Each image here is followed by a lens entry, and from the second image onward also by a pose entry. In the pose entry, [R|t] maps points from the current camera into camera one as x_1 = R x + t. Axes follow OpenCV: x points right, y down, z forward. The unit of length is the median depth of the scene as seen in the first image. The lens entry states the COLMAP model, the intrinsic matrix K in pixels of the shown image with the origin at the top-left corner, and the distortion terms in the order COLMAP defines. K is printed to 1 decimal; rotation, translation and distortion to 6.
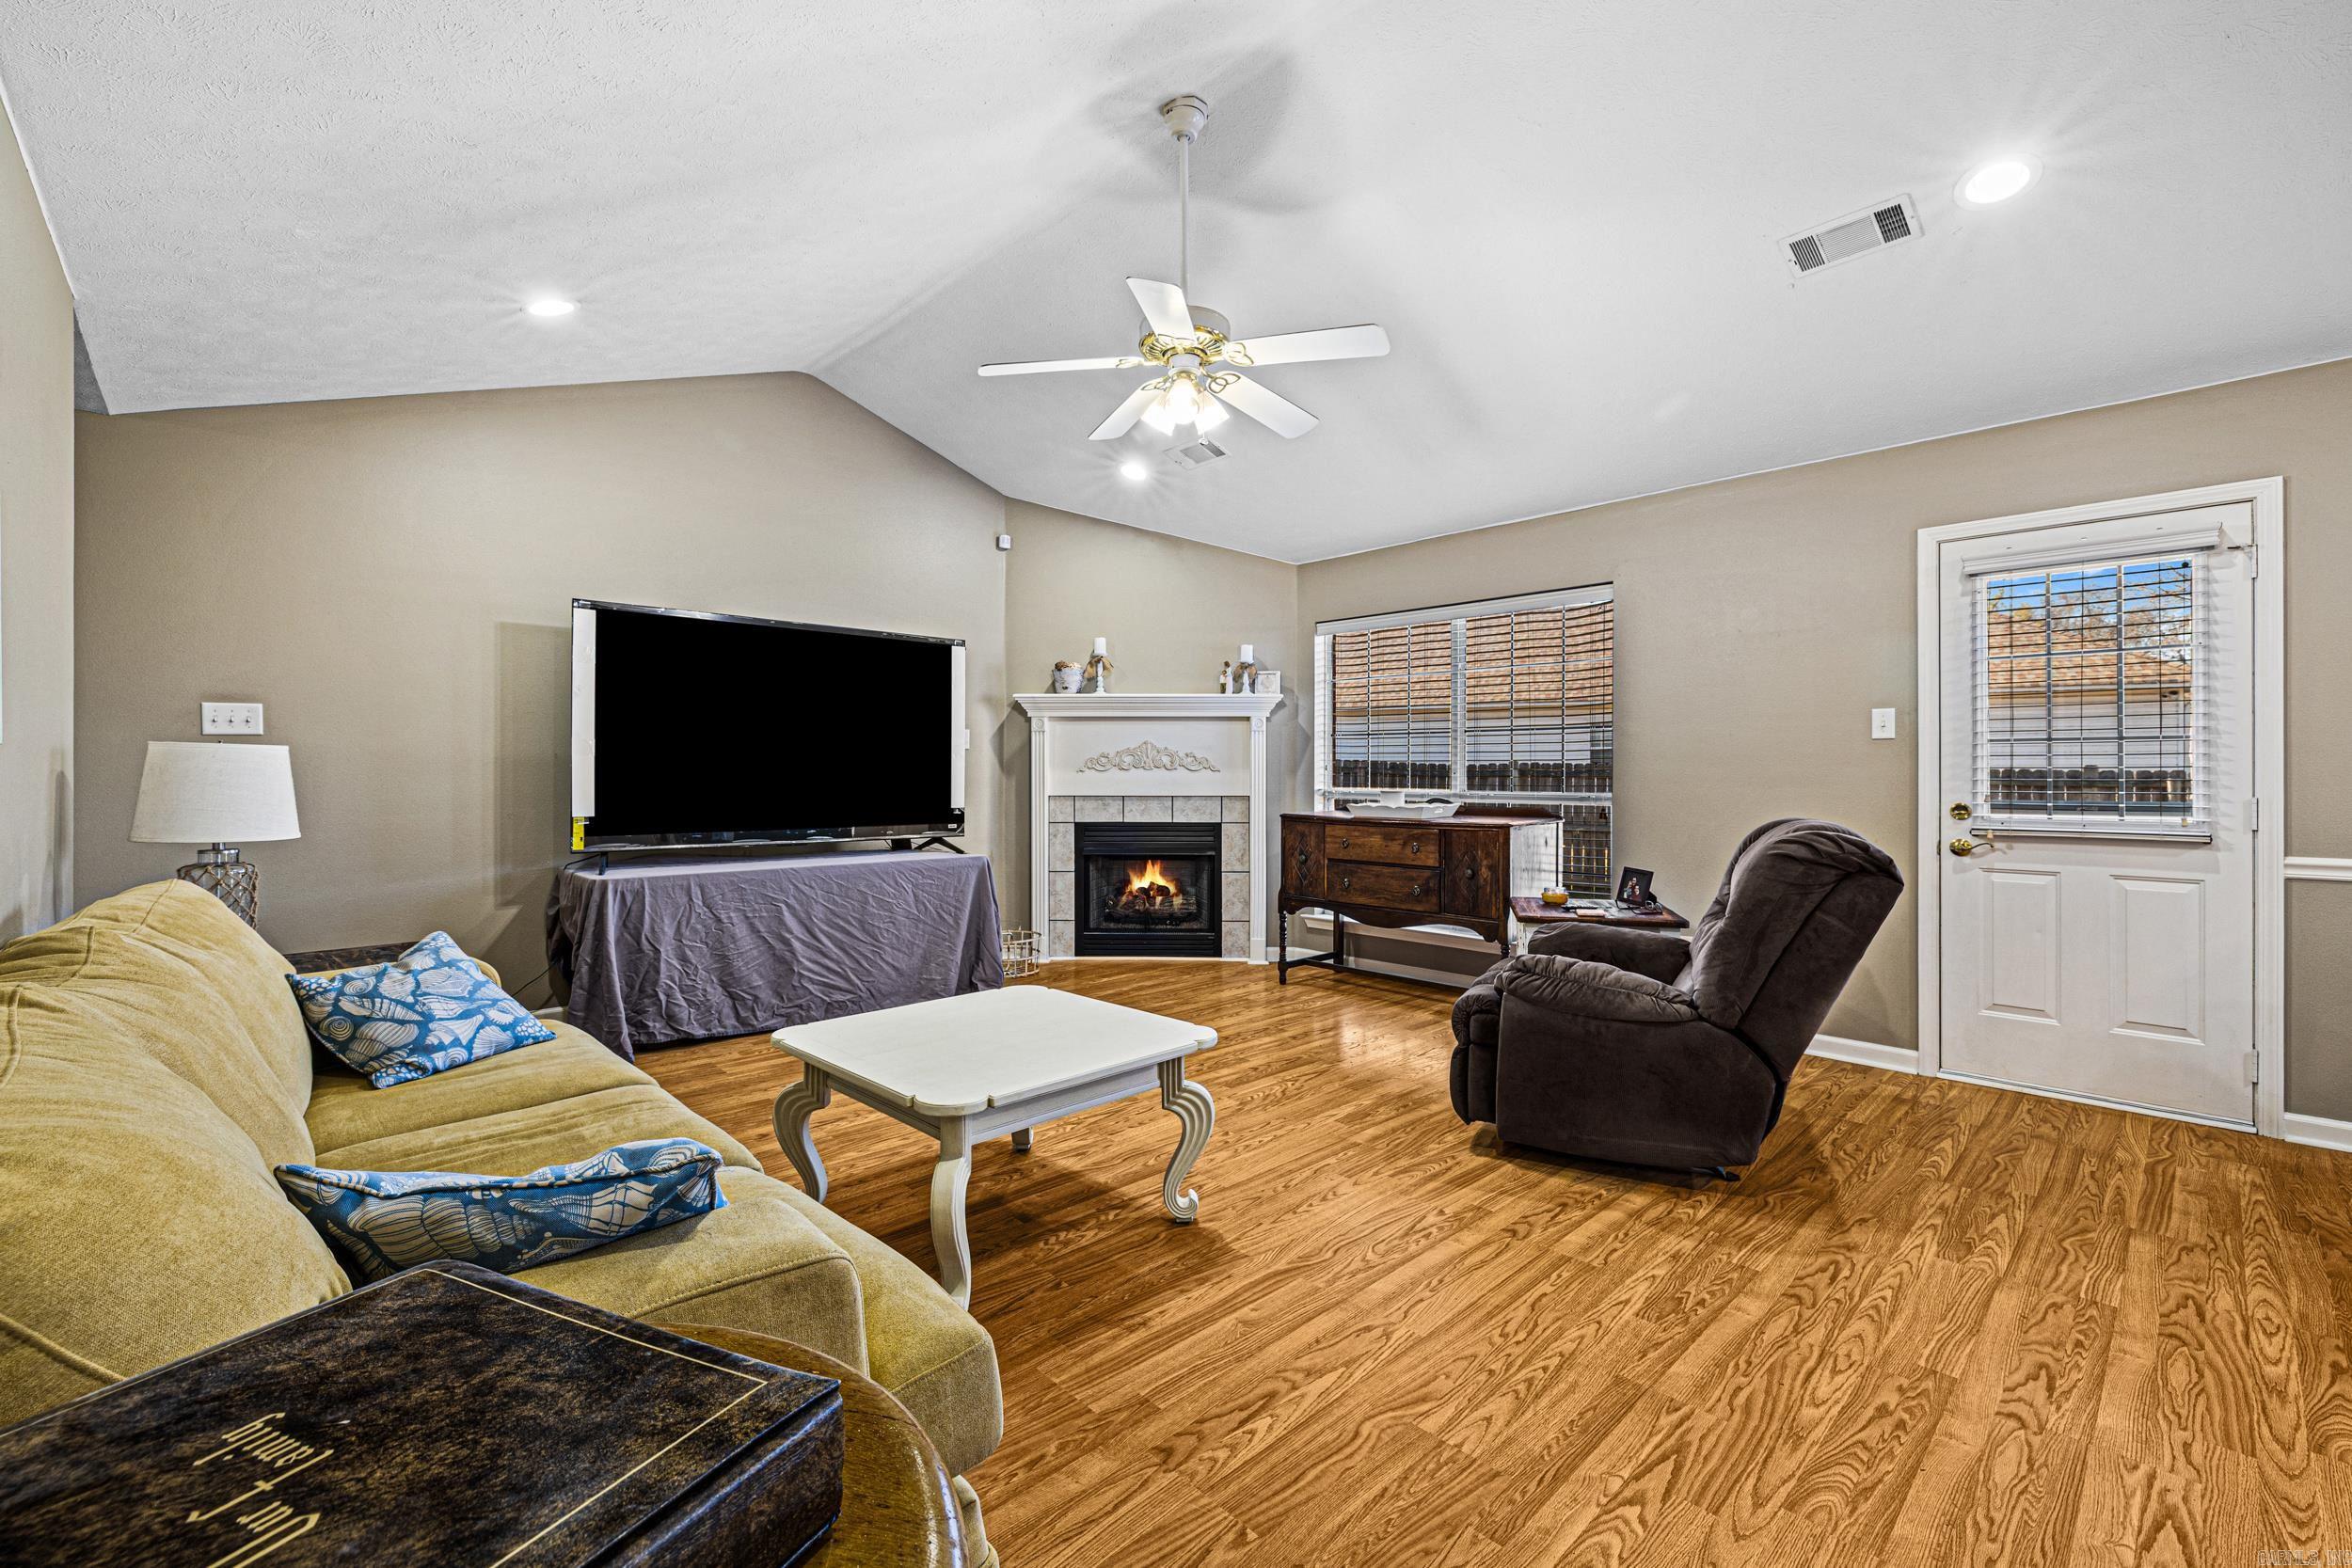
lens RADIAL K [[991.1, 0, 1152.6], [0, 991.1, 764.0], [0, 0, 1]] dist [0.002314, -0.001386]
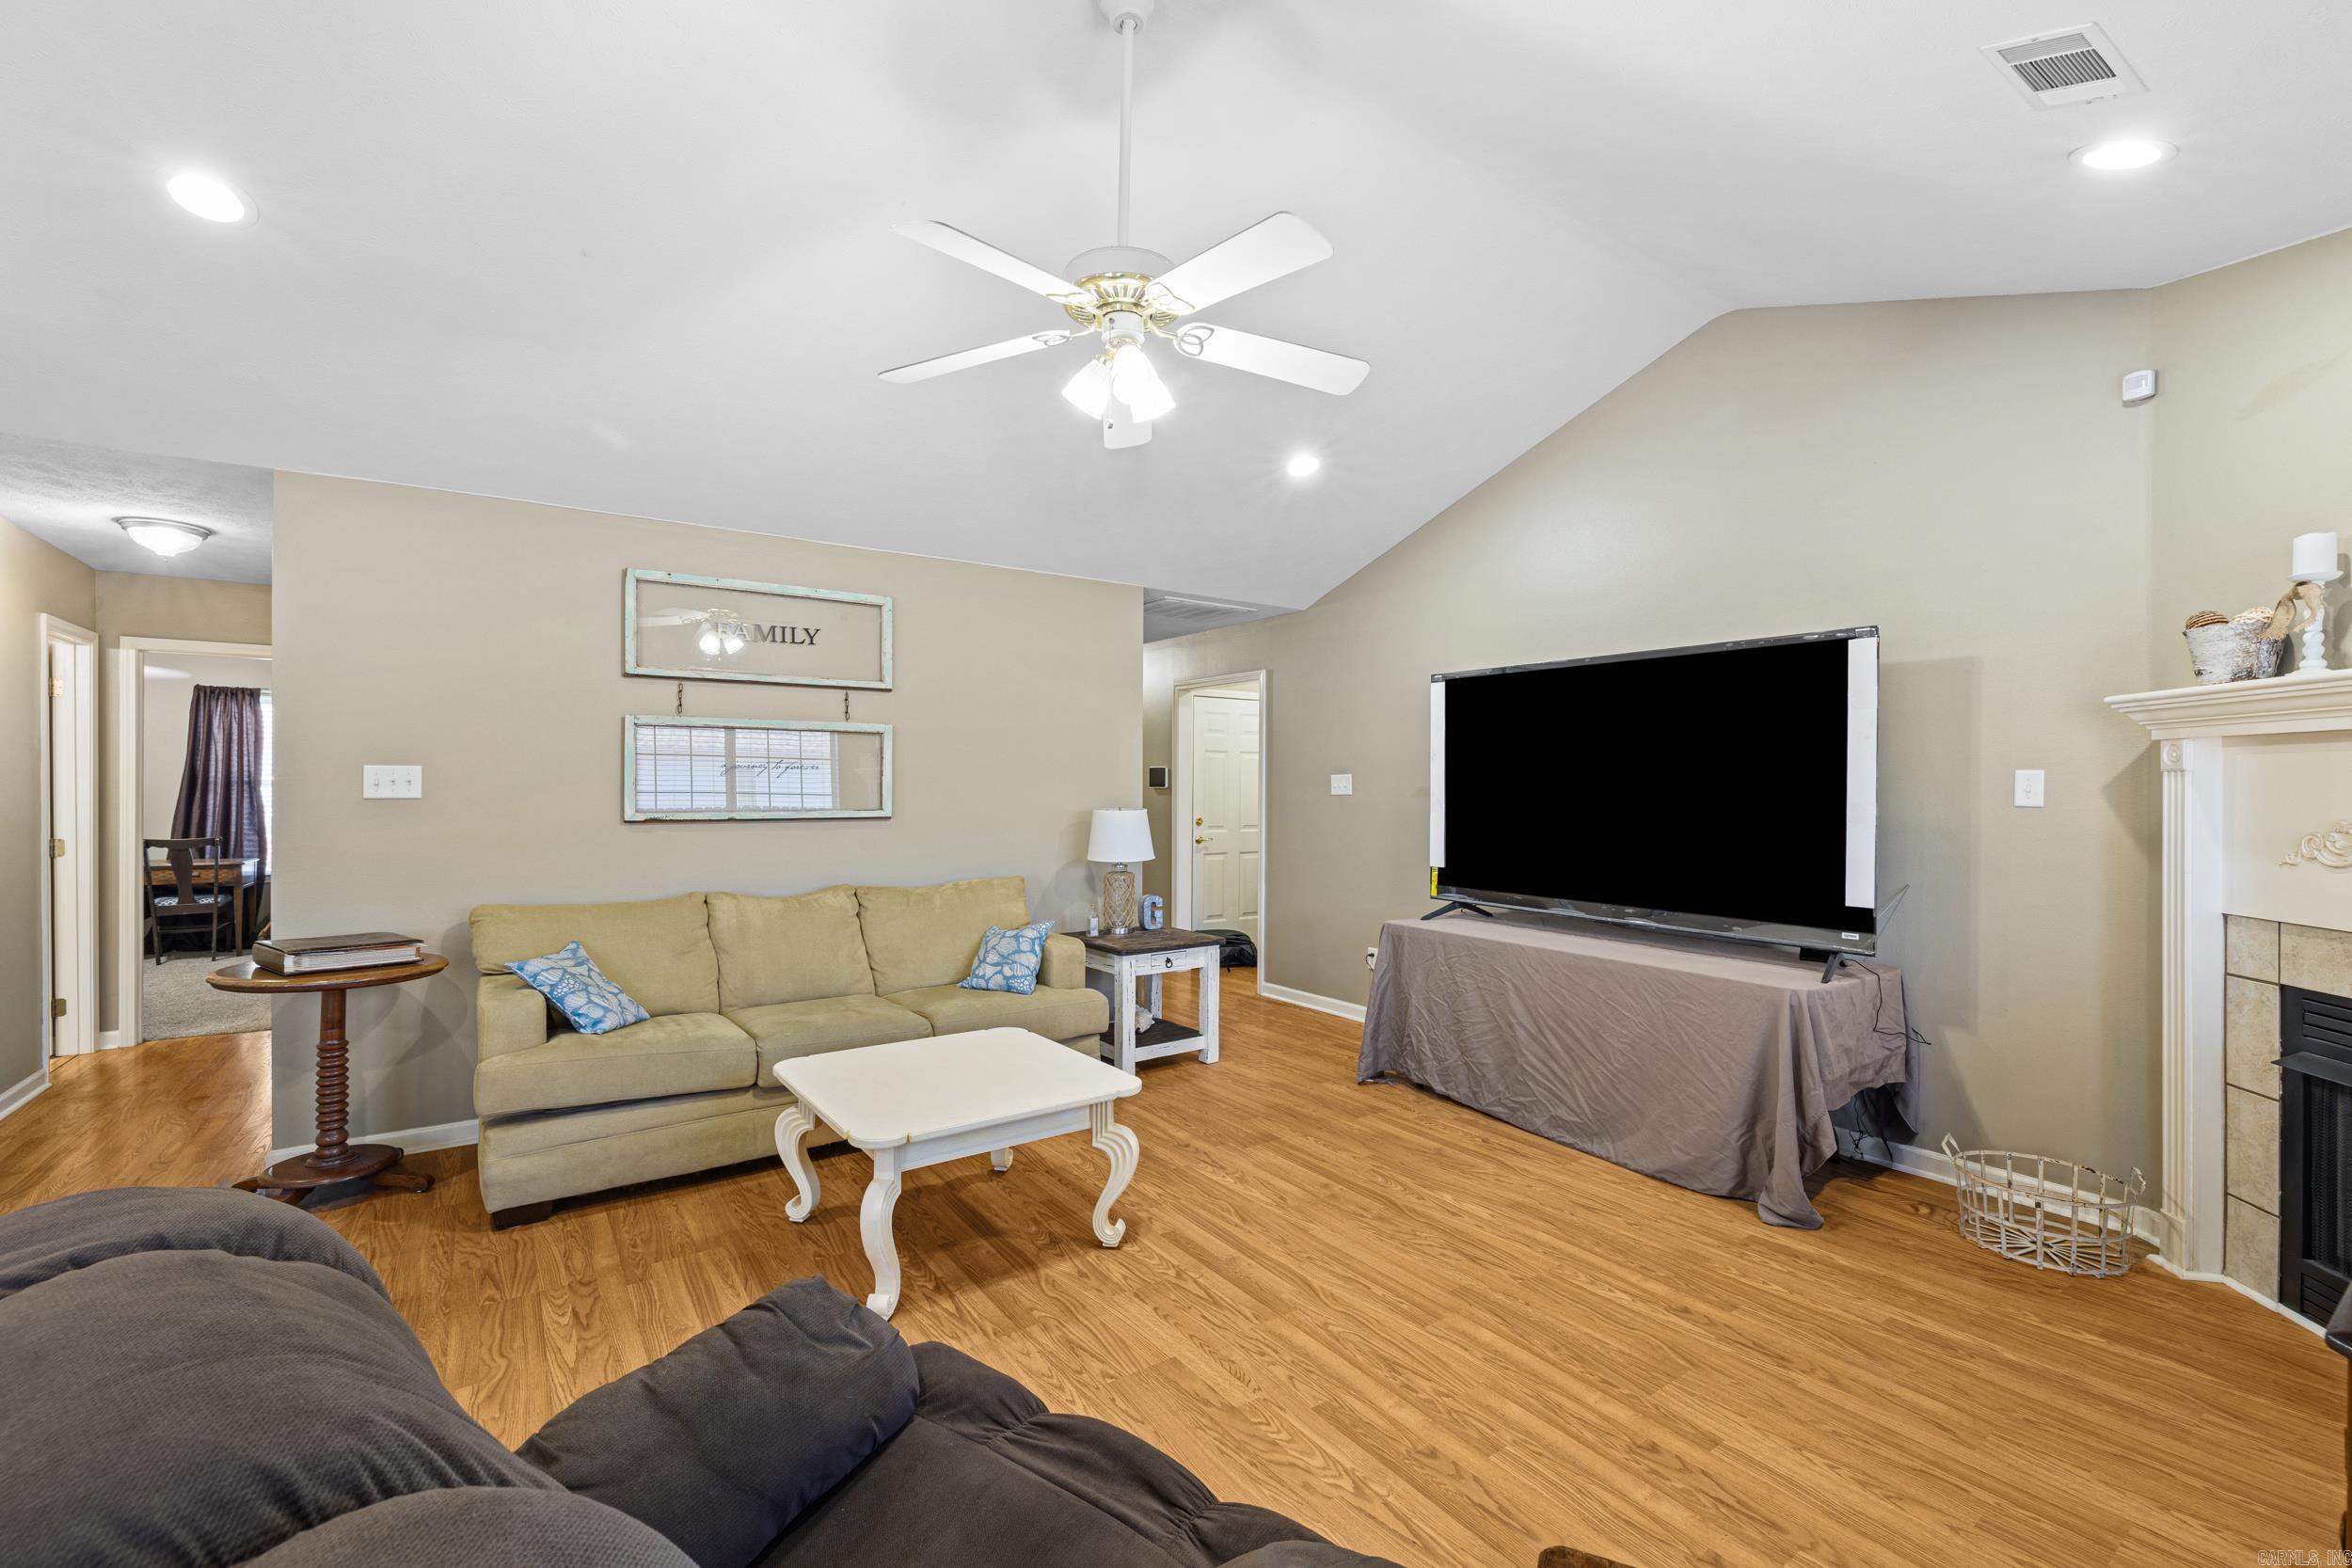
lens RADIAL K [[991.1, 0, 1167.8], [0, 991.1, 783.6], [0, 0, 1]] dist [0.002314, -0.001386]
pose [[-0.135389, -0.001333, -0.990792, 0.704562], [0.004062, 0.999990, -0.001901, -0.048614], [0.990784, -0.004282, -0.135382, 1.030974]]
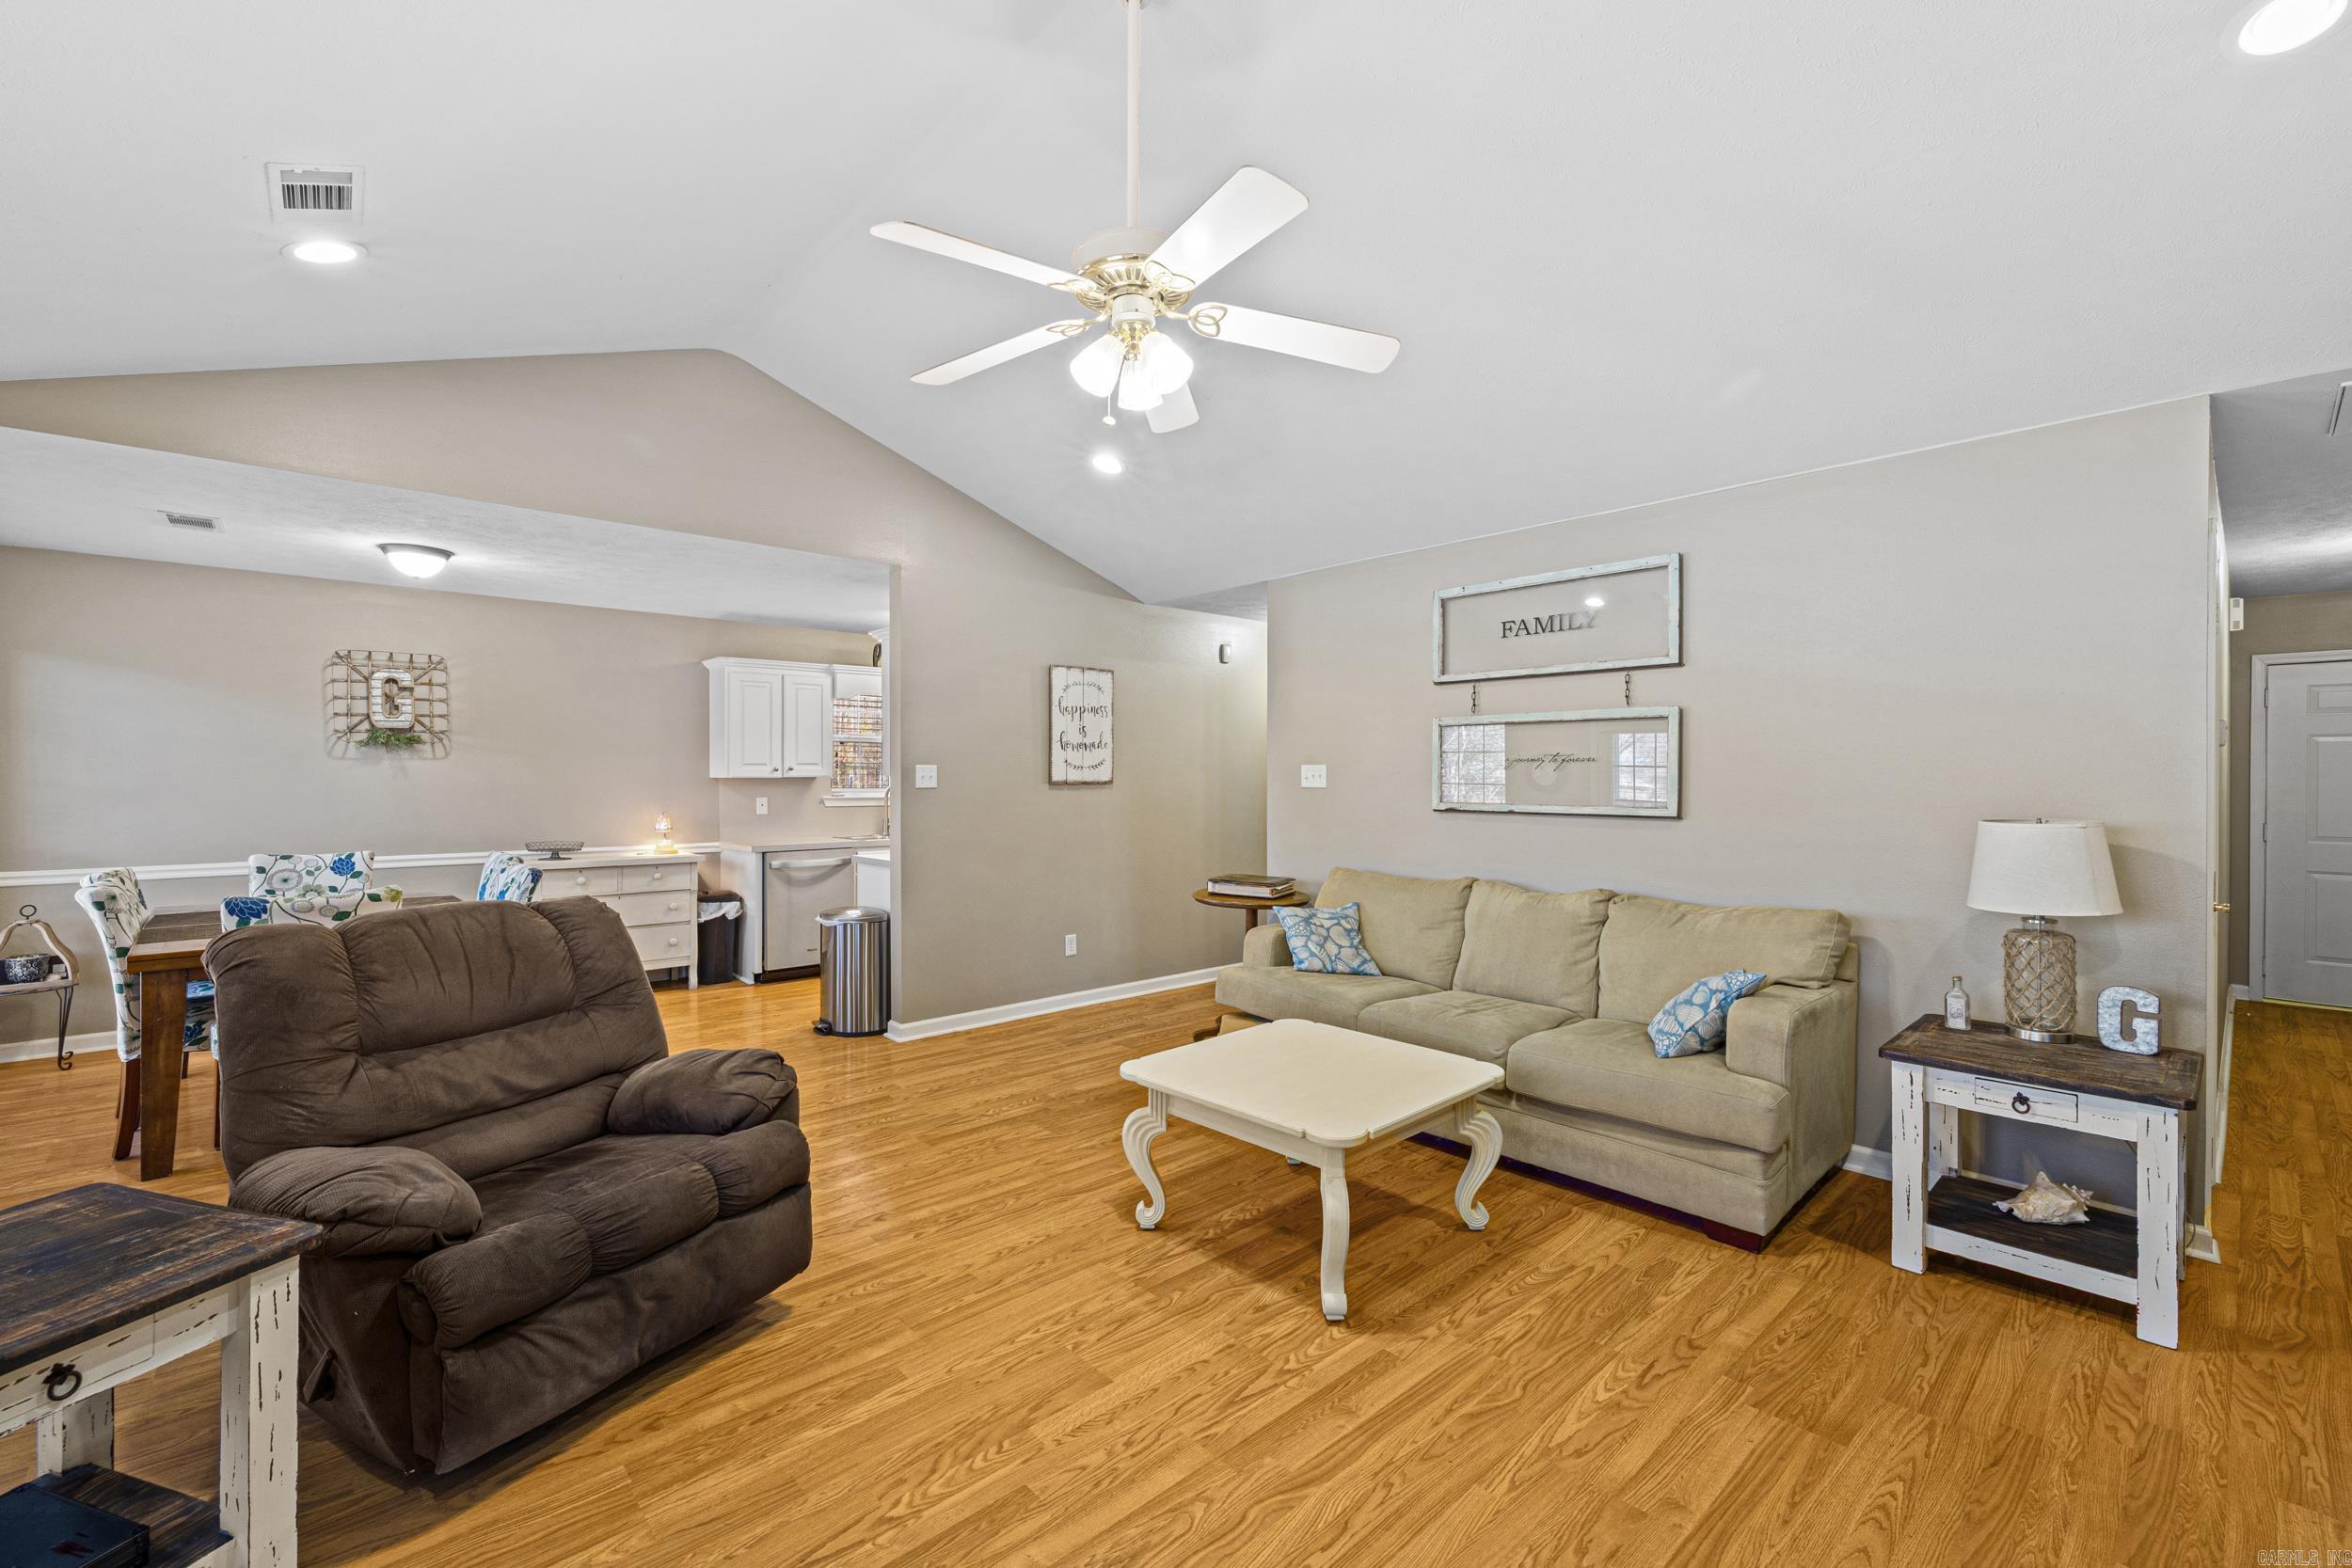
lens RADIAL K [[991.1, 0, 1184.3], [0, 991.1, 773.4], [0, 0, 1]] dist [0.002314, -0.001386]
pose [[-0.999959, -0.002054, -0.008766, 0.000427], [-0.001967, 0.999949, -0.009928, -0.044529], [0.008786, -0.009910, -0.999912, 1.580399]]
